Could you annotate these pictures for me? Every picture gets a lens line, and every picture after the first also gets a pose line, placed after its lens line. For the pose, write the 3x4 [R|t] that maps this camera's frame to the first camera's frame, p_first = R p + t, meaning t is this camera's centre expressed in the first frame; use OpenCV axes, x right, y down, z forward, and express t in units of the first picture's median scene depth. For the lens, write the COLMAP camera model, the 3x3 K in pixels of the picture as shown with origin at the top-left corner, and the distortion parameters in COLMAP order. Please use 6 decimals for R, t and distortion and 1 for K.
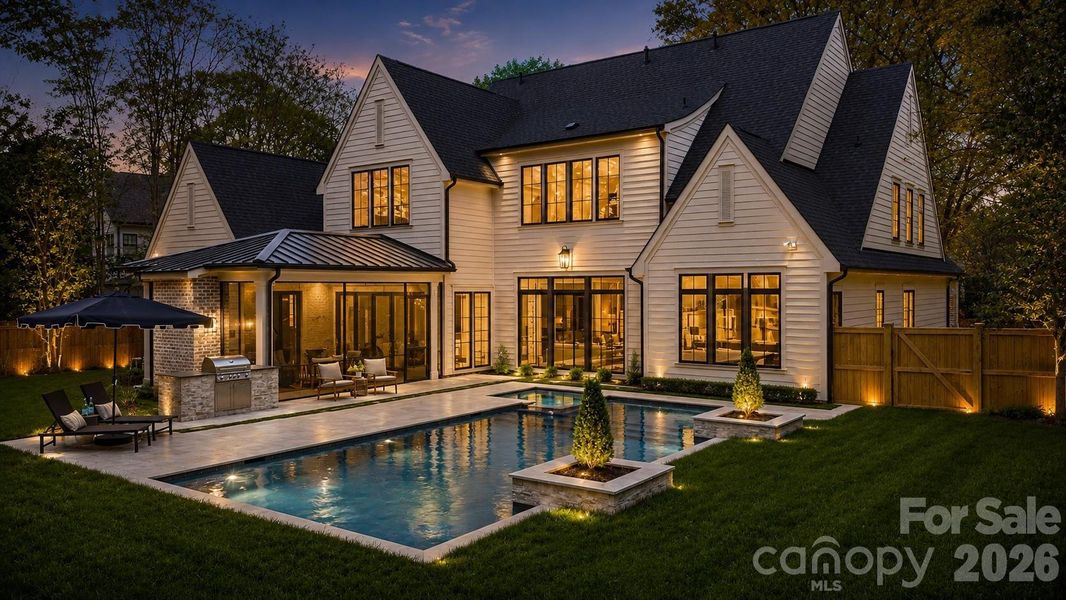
lens RADIAL K [[791.3, 0, 534.9], [0, 791.3, 295.6], [0, 0, 1]] dist [0.007205, -0.000434]
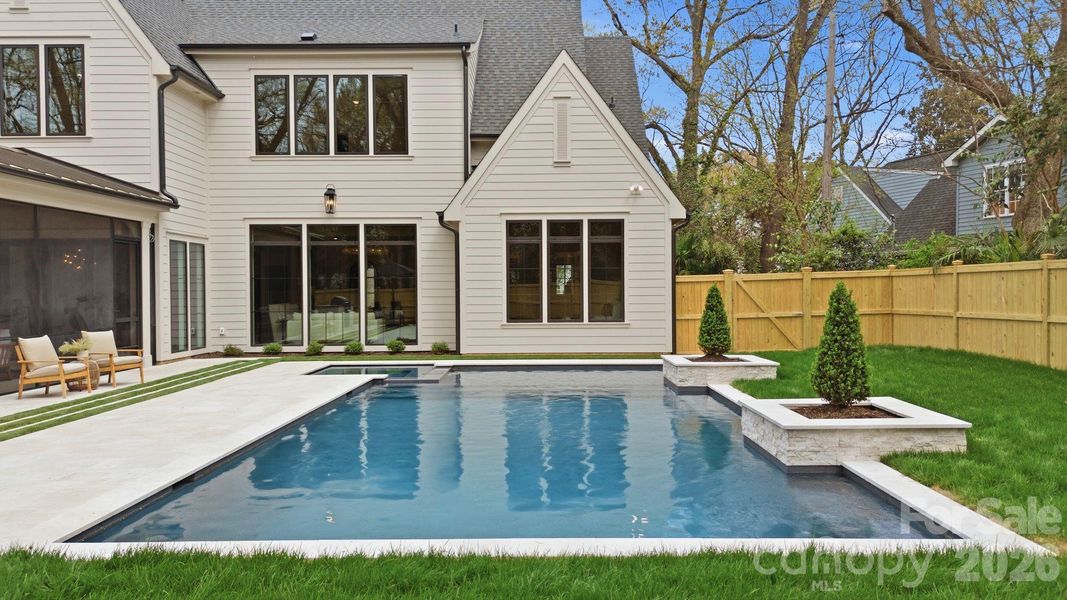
lens RADIAL K [[792.1, 0, 536.2], [0, 792.1, 301.7], [0, 0, 1]] dist [0.007205, -0.000434]
pose [[0.797029, -0.008582, 0.603881, -0.275714], [0.011258, 0.999936, -0.000649, 0.055895], [-0.603837, 0.007316, 0.797075, 0.265514]]
